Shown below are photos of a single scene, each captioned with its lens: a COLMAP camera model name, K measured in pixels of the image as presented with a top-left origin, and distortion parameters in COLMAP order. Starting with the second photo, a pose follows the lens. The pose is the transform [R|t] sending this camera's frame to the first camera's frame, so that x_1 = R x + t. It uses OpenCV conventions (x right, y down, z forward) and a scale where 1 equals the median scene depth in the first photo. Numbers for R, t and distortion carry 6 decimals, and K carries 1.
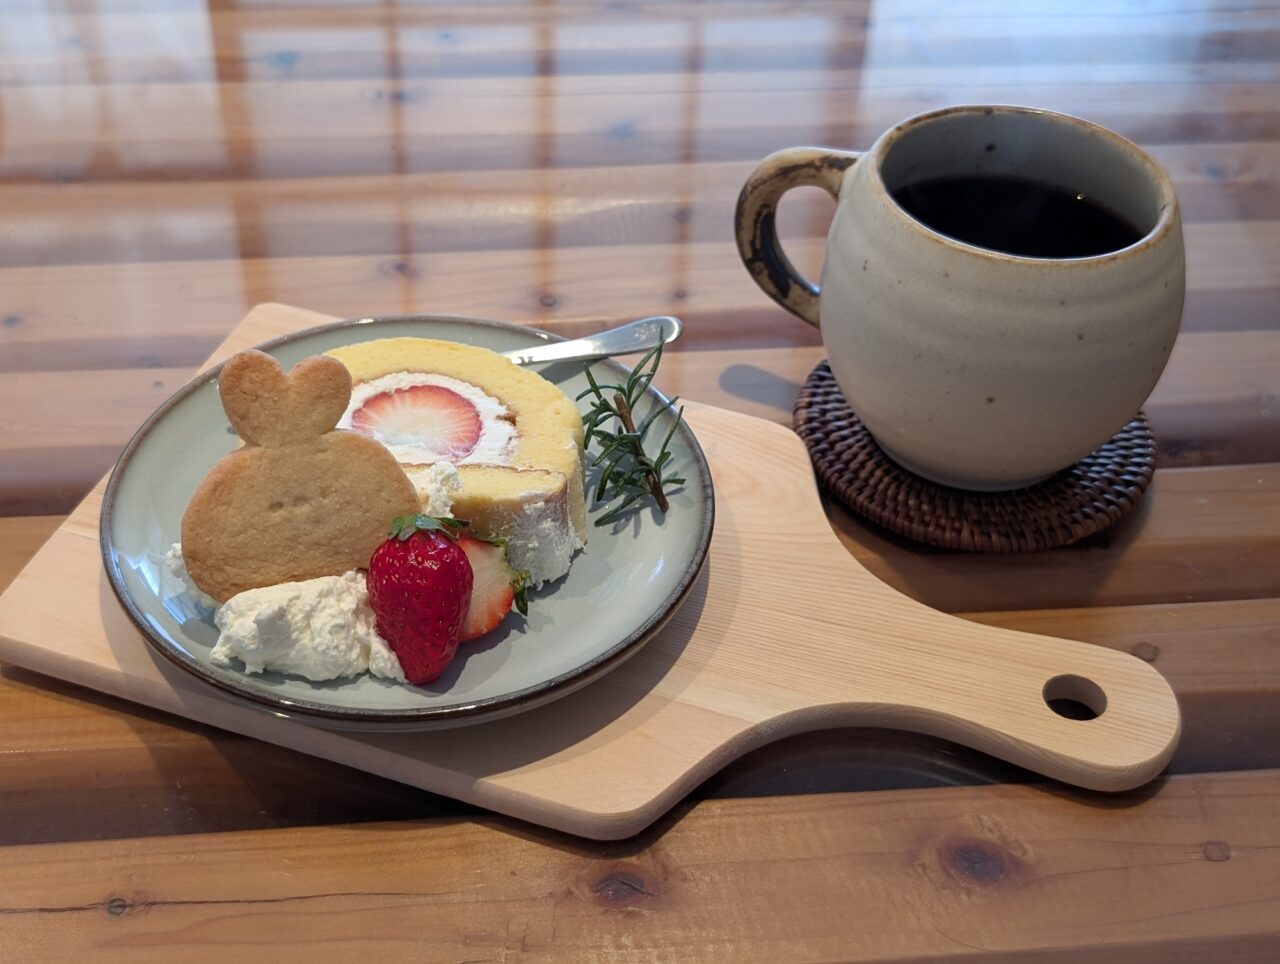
lens RADIAL K [[1897.9, 0, 646.5], [0, 1897.9, 476.9], [0, 0, 1]] dist [0.279608, -1.062590]
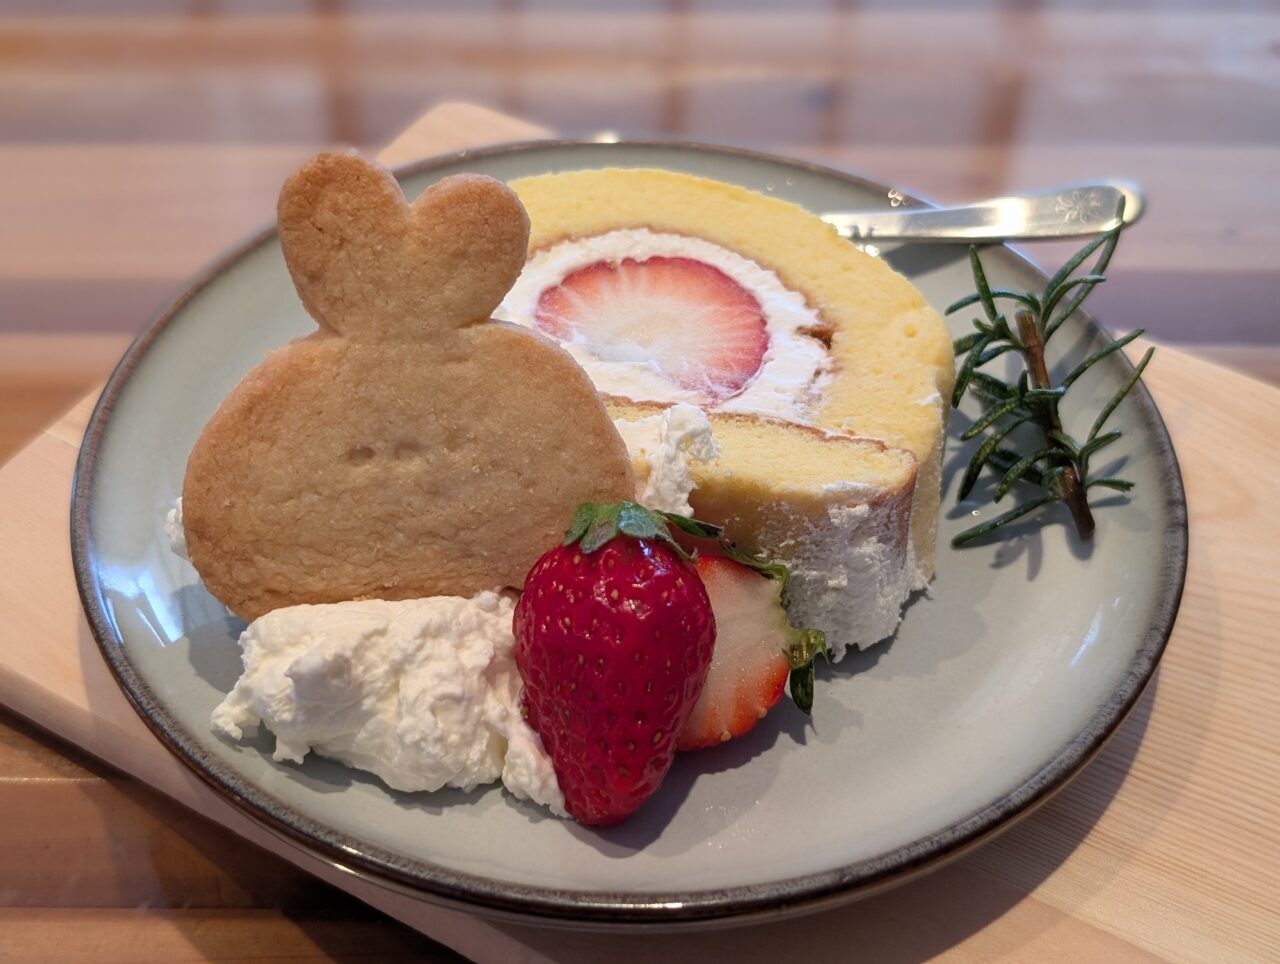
lens RADIAL K [[1897.9, 0, 646.5], [0, 1897.9, 476.9], [0, 0, 1]] dist [0.279608, -1.062590]
pose [[0.981704, 0.126420, -0.142390, -0.041164], [-0.118245, 0.990886, 0.064513, -0.021060], [0.149248, -0.046496, 0.987706, 0.487098]]
